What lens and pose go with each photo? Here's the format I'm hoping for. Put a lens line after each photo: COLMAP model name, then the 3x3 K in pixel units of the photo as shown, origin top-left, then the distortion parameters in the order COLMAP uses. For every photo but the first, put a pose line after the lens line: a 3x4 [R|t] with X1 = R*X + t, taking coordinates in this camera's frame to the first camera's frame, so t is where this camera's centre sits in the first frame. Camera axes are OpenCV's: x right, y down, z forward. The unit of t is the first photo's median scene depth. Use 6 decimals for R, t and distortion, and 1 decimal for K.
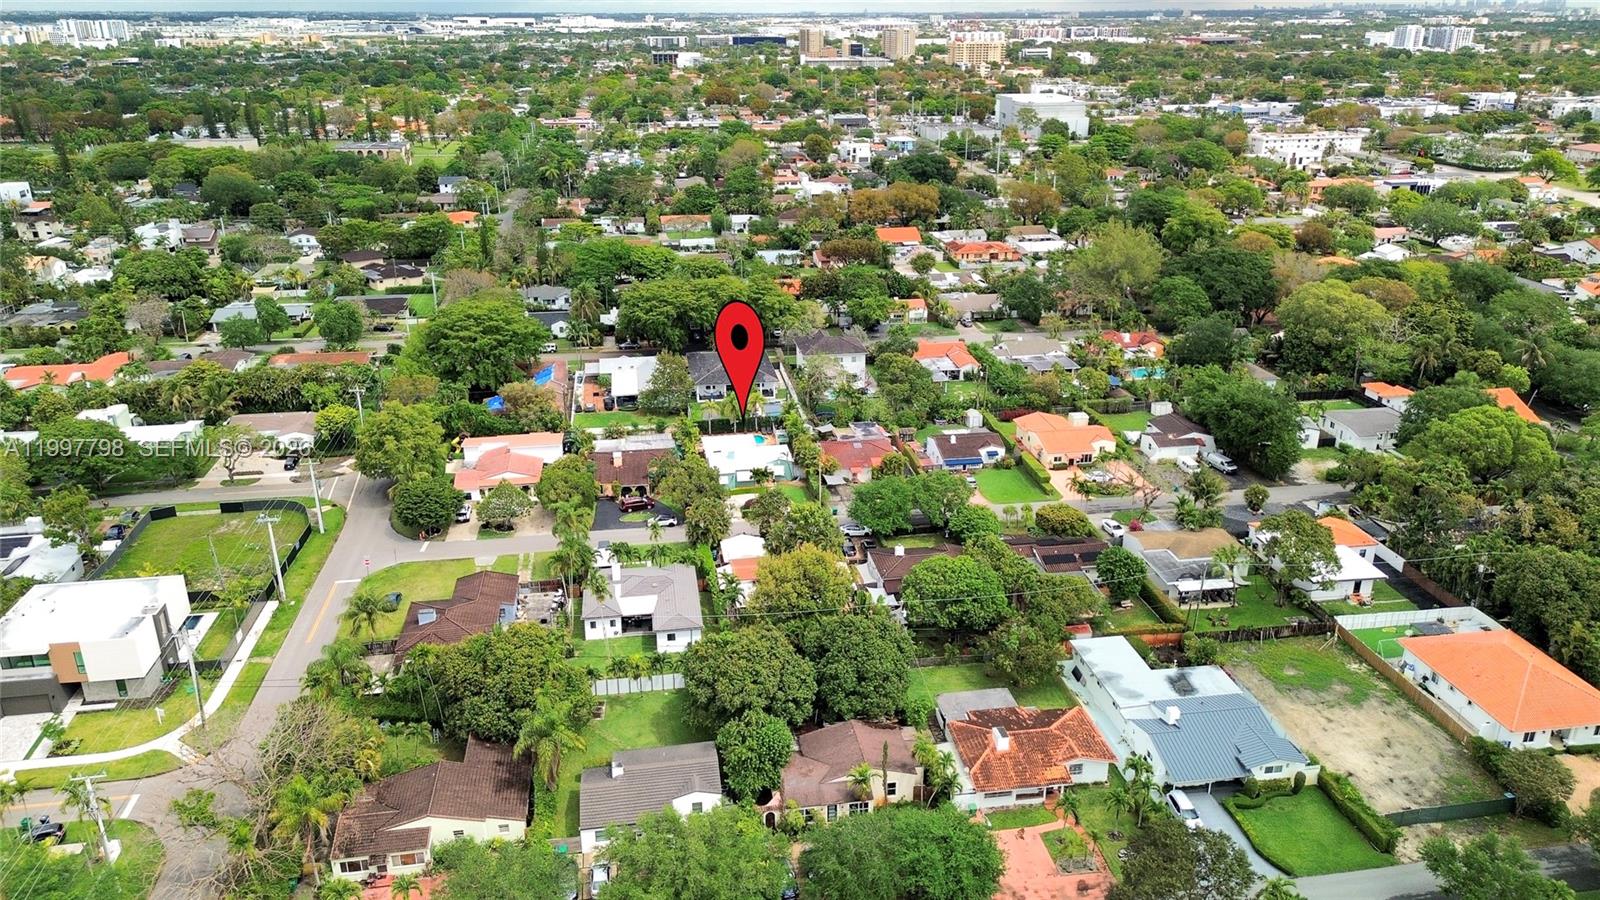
lens RADIAL K [[1119.1, 0, 809.2], [0, 1119.1, 446.0], [0, 0, 1]] dist [0.064458, -0.063051]
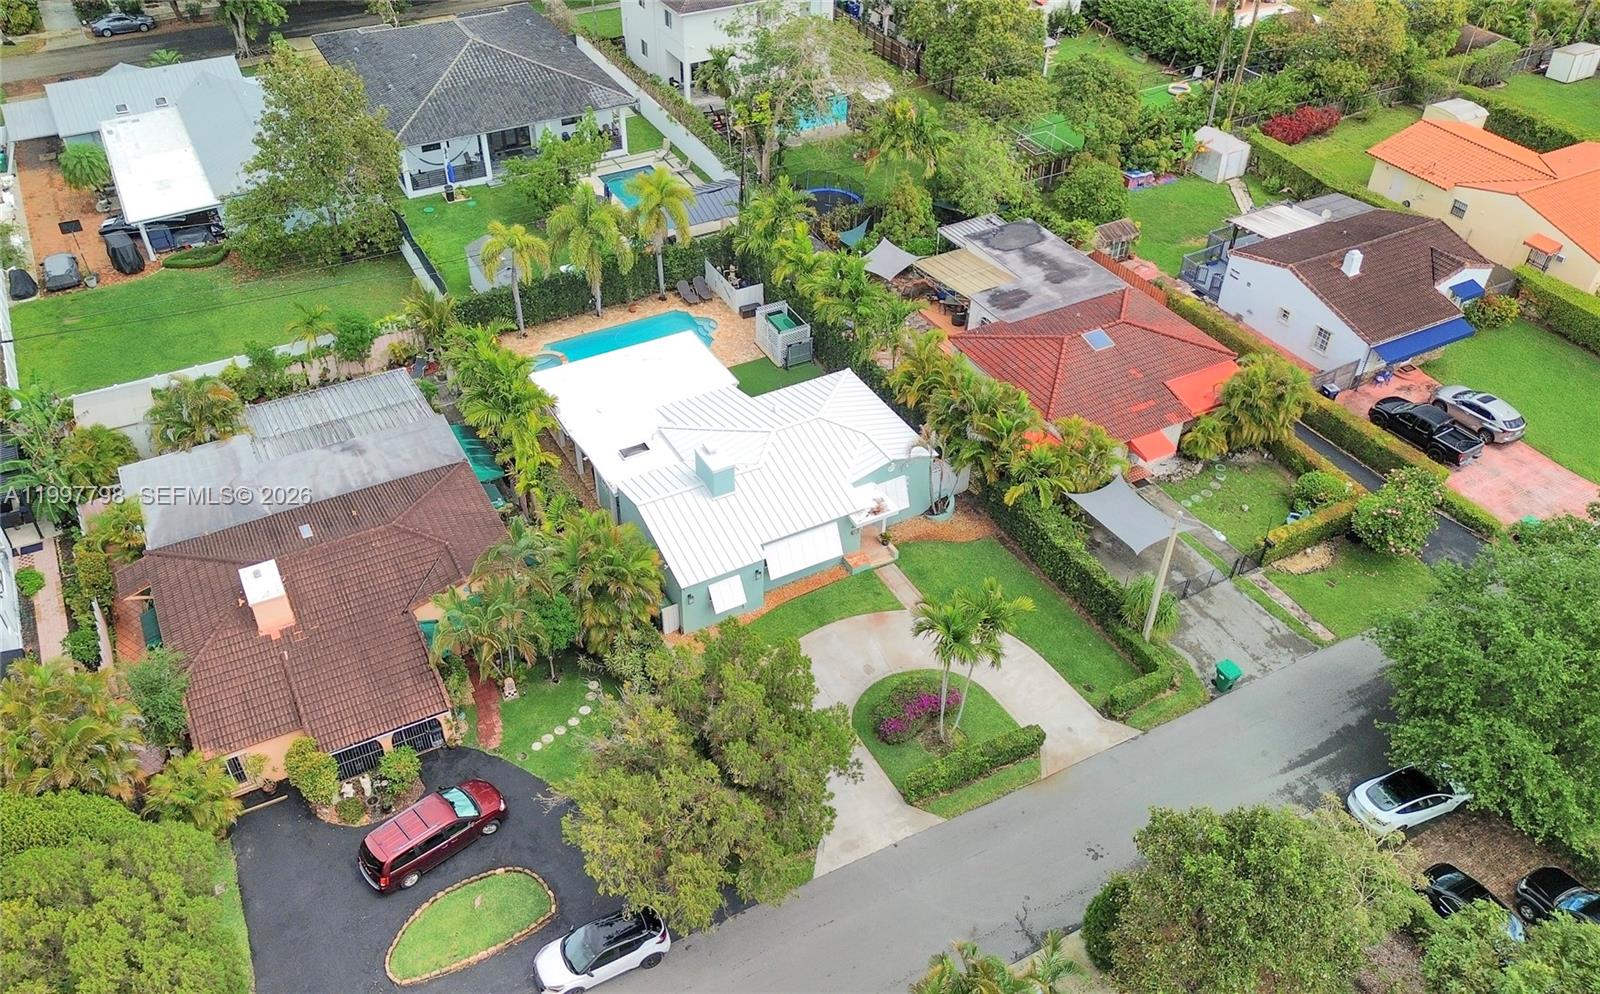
lens RADIAL K [[1263.3, 0, 766.9], [0, 1263.3, 498.7], [0, 0, 1]] dist [0.021224, -0.003541]
pose [[0.949176, -0.197651, 0.244947, -0.118921], [0.110100, 0.937573, 0.329900, -0.074203], [-0.294861, -0.286165, 0.911684, 0.659090]]
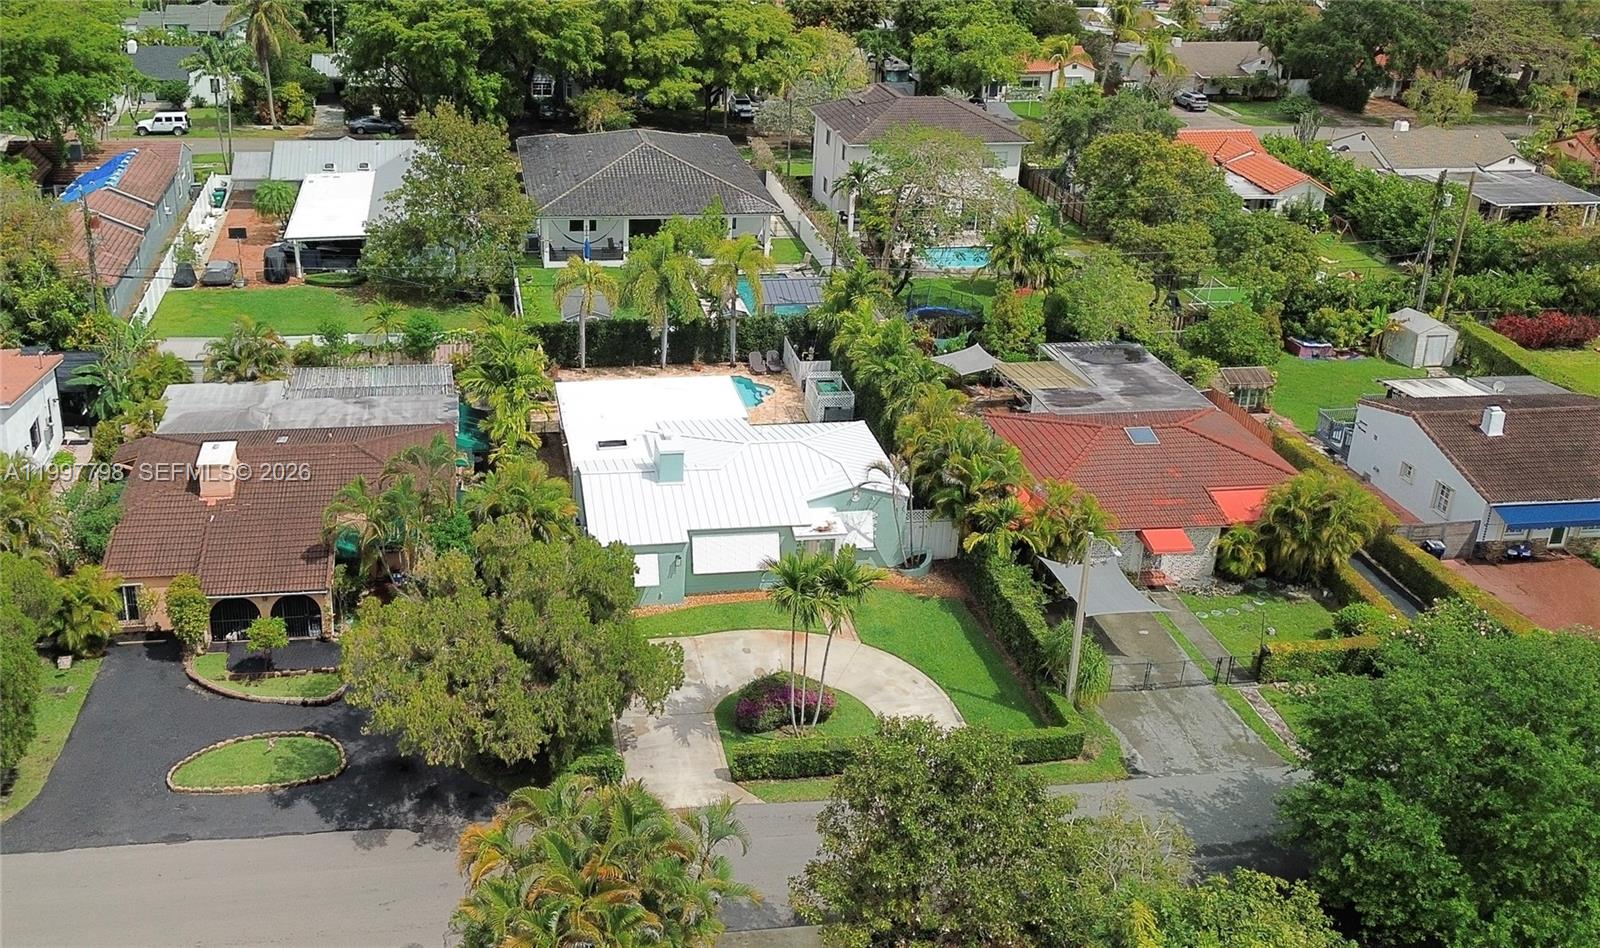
lens RADIAL K [[1515.9, 0, 681.2], [0, 1515.9, 341.0], [0, 0, 1]] dist [0.025669, -0.005953]
pose [[0.999574, 0.028221, -0.007436, -0.059062], [-0.028277, 0.999573, -0.007426, -0.015880], [0.007223, 0.007633, 0.999945, 0.592663]]
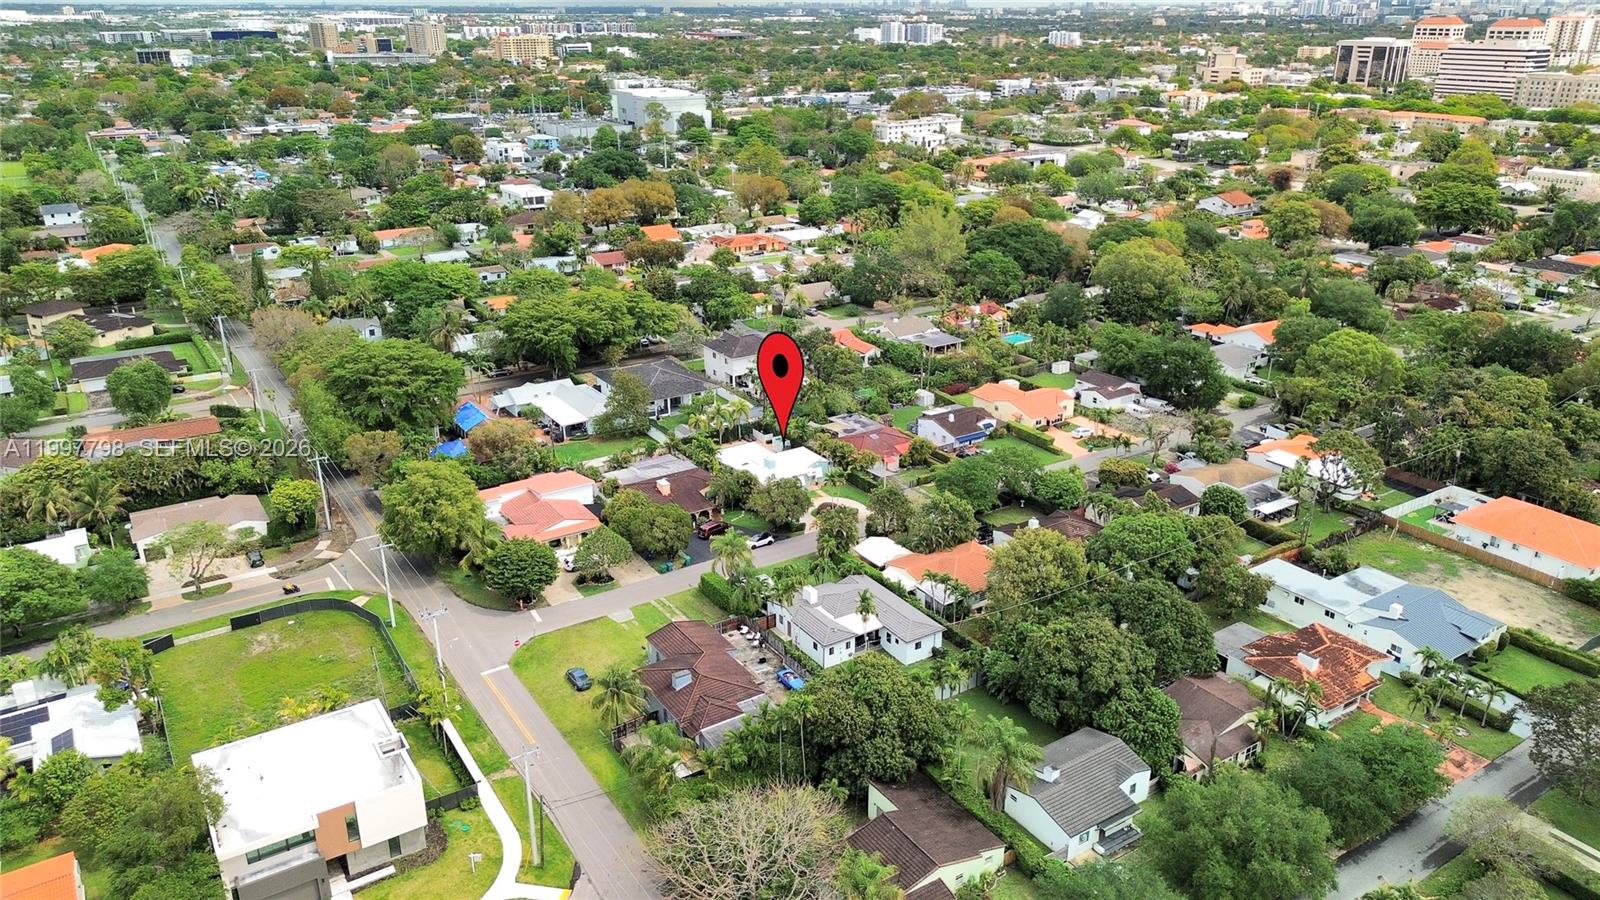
lens RADIAL K [[1119.1, 0, 809.2], [0, 1119.1, 446.0], [0, 0, 1]] dist [0.064458, -0.063051]
pose [[0.912249, -0.147213, 0.382269, -0.367672], [0.145741, 0.988773, 0.032982, -0.031368], [-0.382833, 0.025624, 0.923462, 0.084604]]
